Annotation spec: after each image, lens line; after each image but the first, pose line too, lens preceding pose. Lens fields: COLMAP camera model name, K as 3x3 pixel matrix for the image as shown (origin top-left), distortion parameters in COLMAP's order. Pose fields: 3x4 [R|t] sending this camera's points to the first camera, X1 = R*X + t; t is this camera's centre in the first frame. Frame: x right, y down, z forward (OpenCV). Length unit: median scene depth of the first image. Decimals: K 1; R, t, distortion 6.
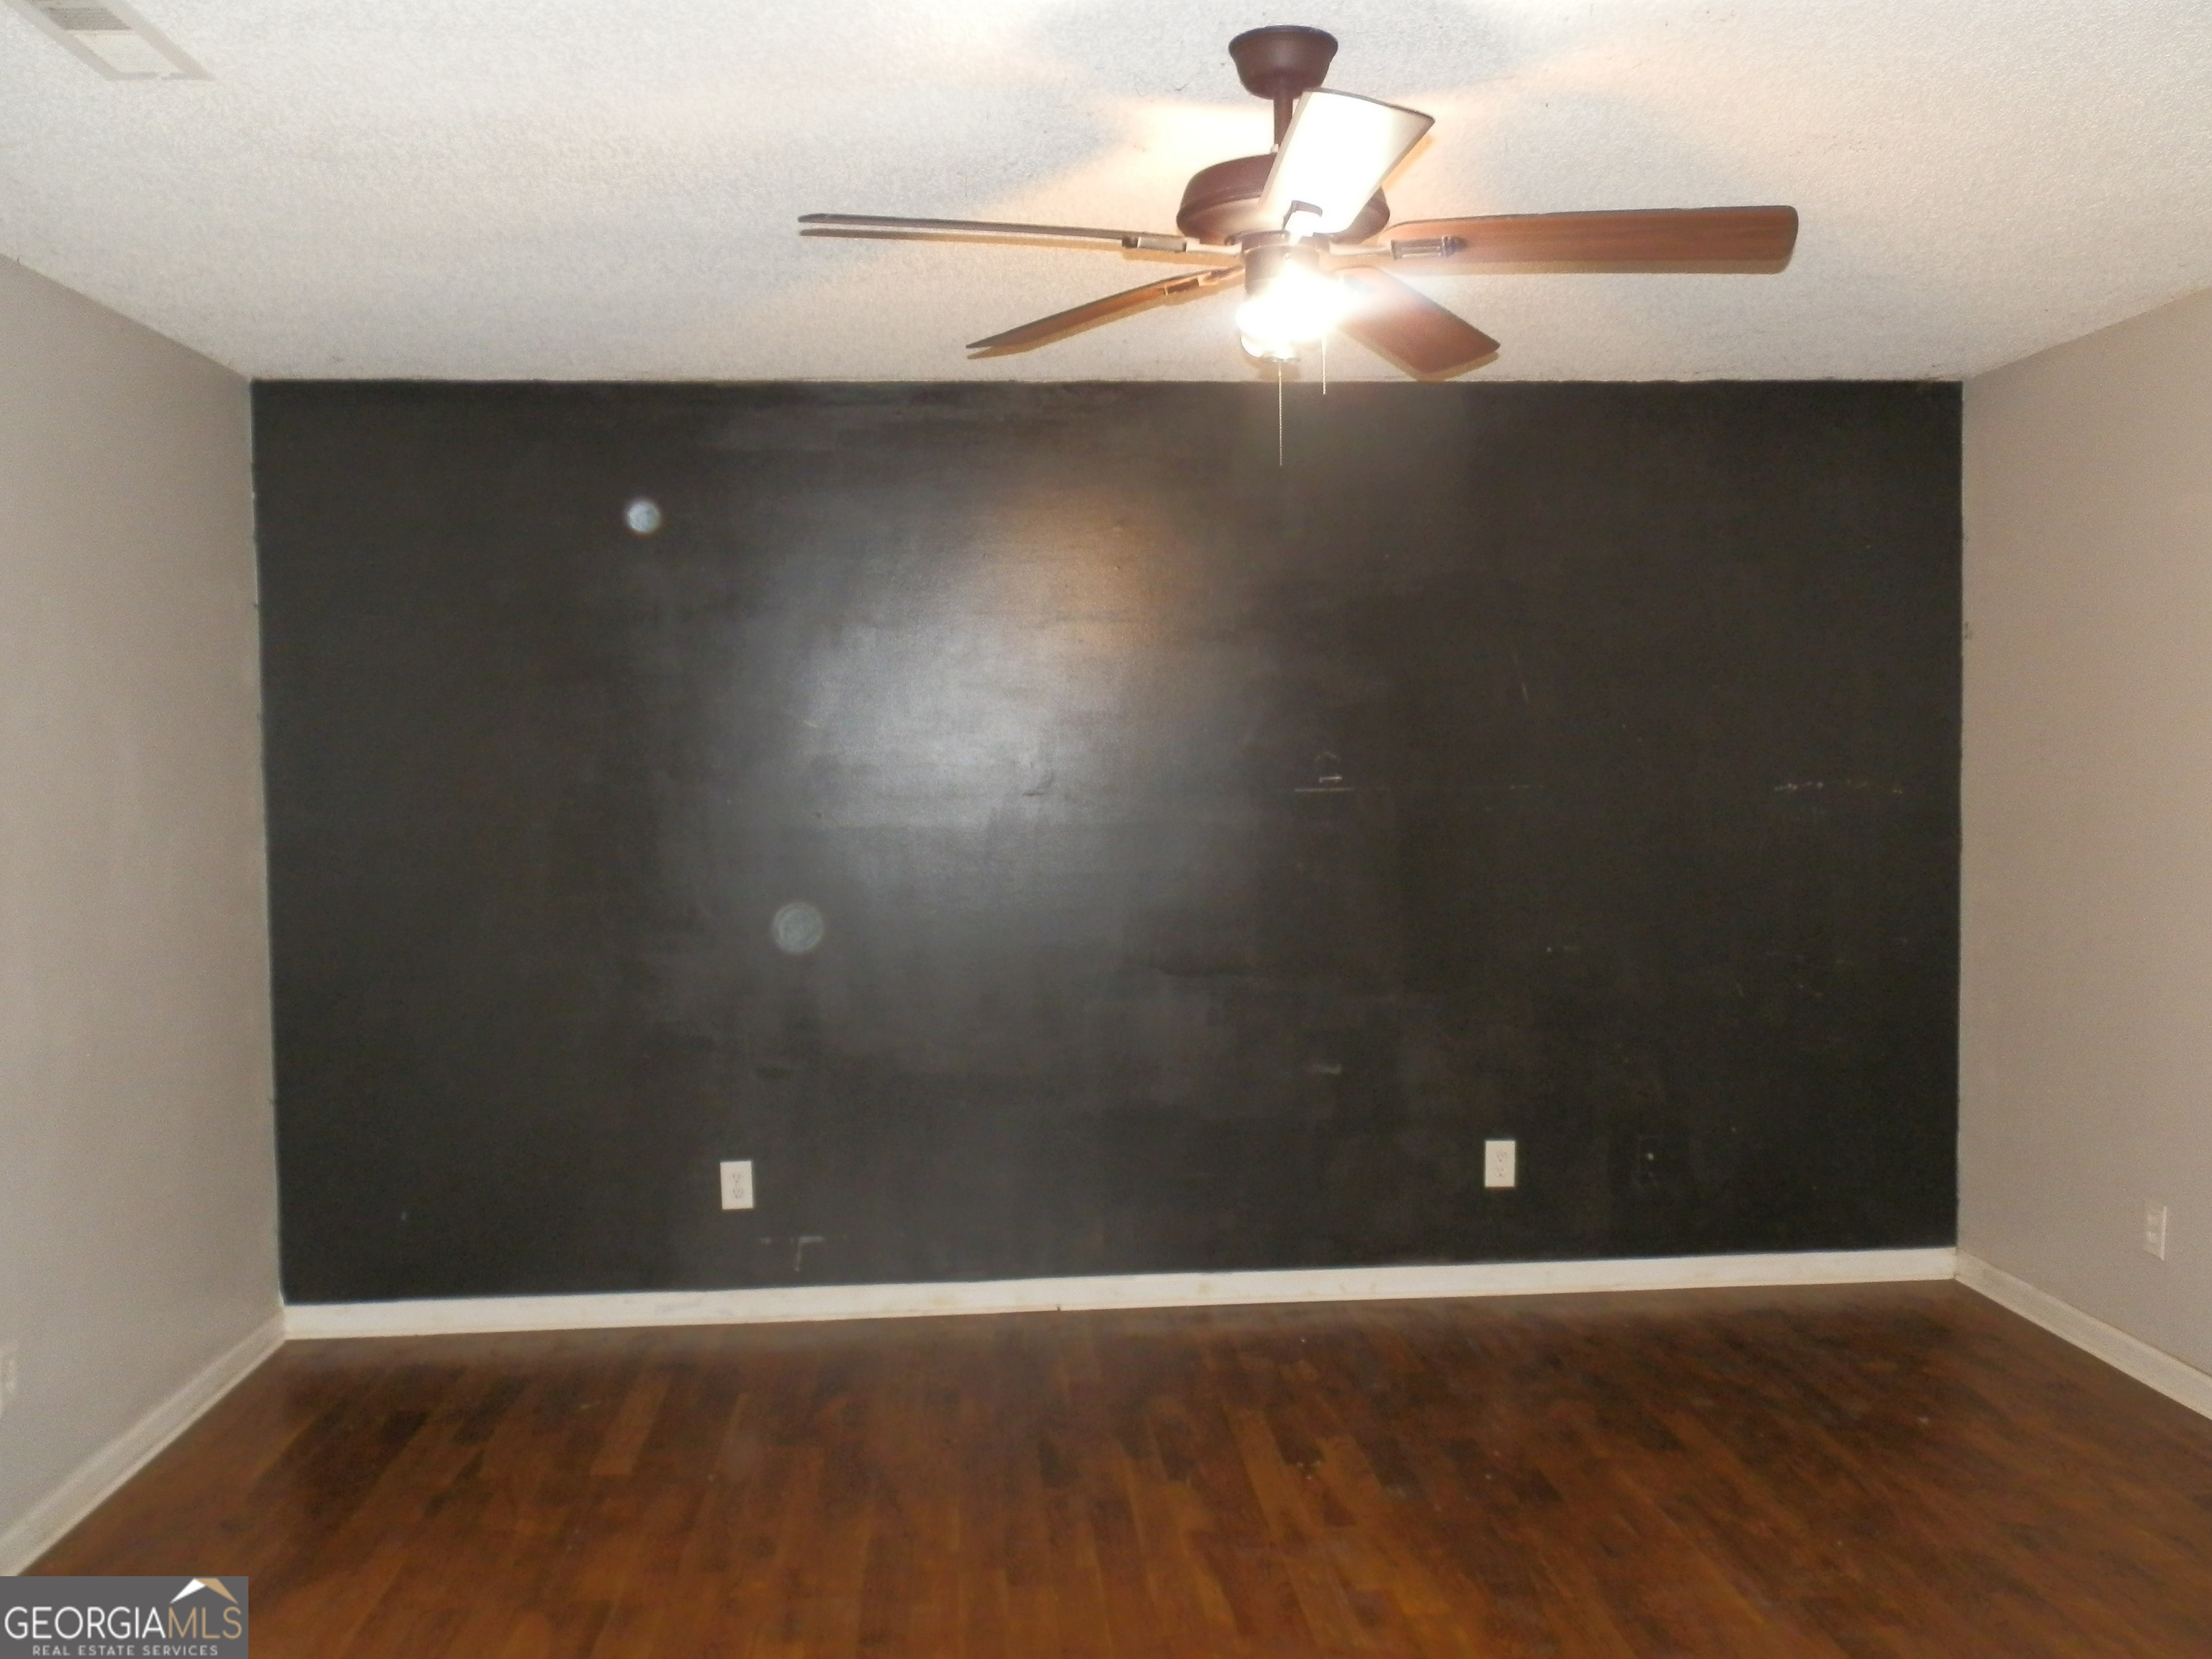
lens RADIAL K [[1929.6, 0, 1111.3], [0, 1929.6, 837.2], [0, 0, 1]] dist [0.032839, -0.014133]
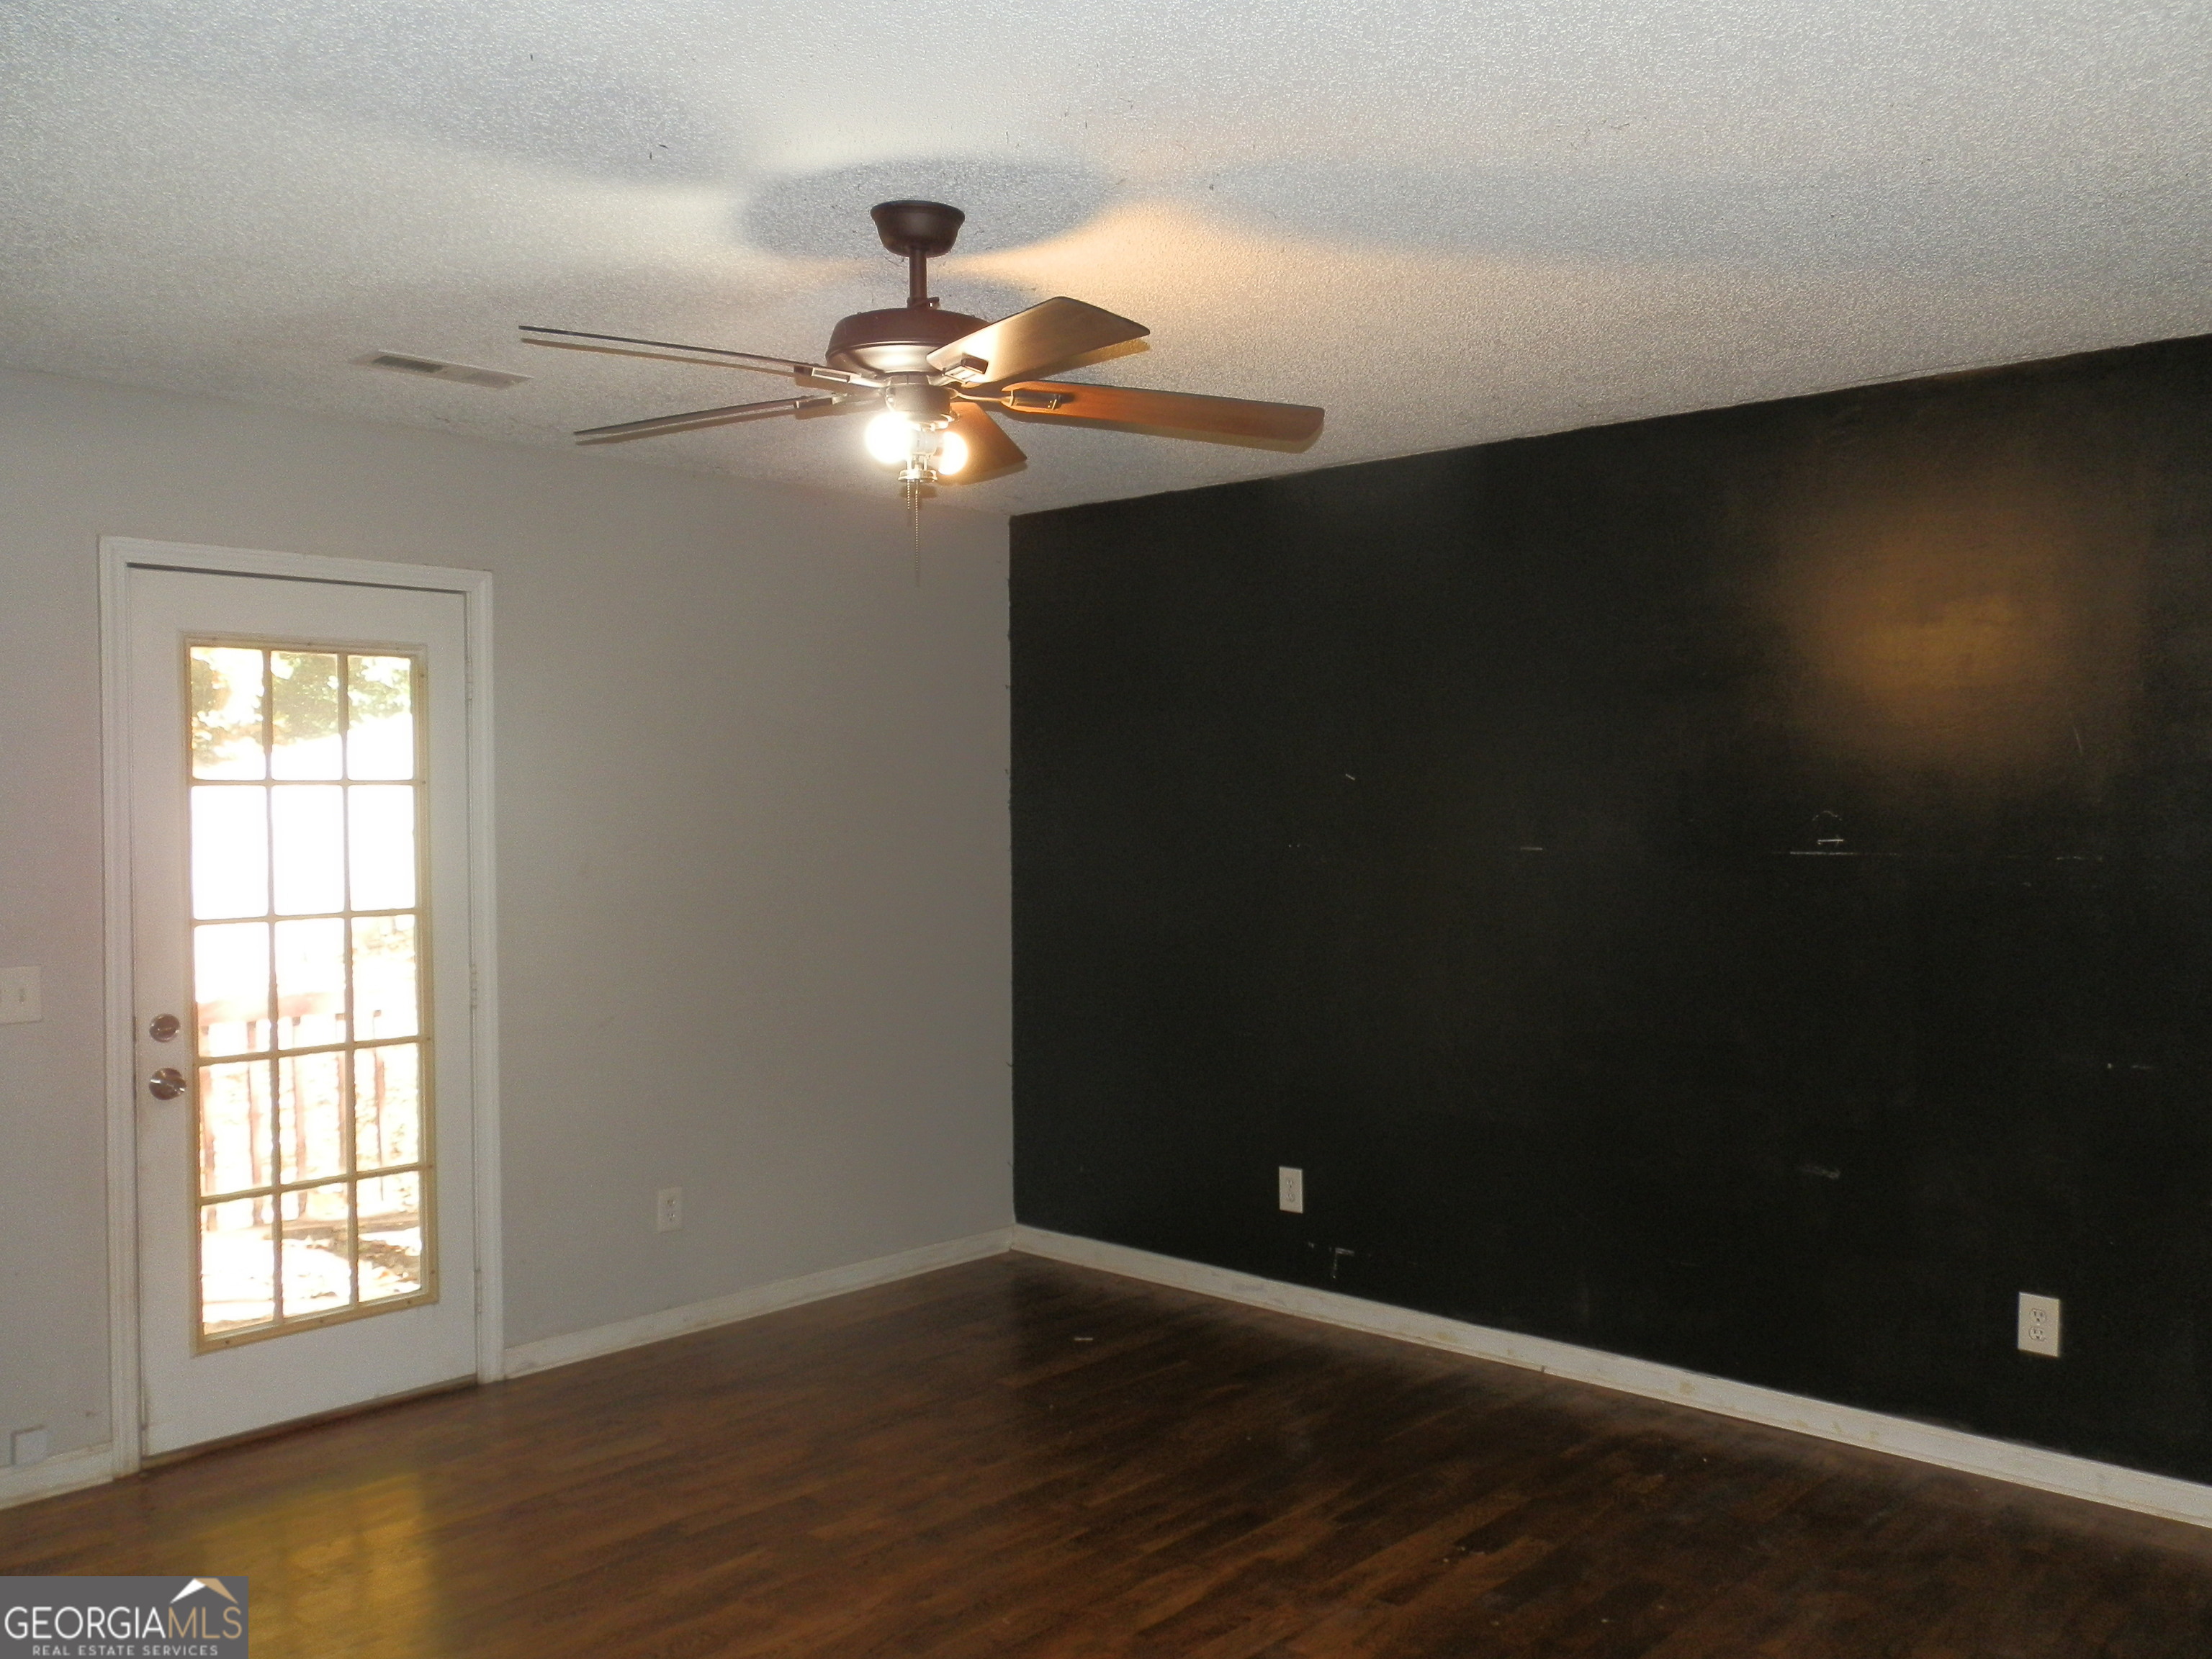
lens RADIAL K [[1929.6, 0, 1111.3], [0, 1929.6, 837.2], [0, 0, 1]] dist [0.032839, -0.014133]
pose [[0.668113, 0.027570, -0.743549, 0.653063], [-0.039439, 0.999221, 0.001612, -0.024390], [0.743014, 0.028248, 0.668680, 0.199976]]
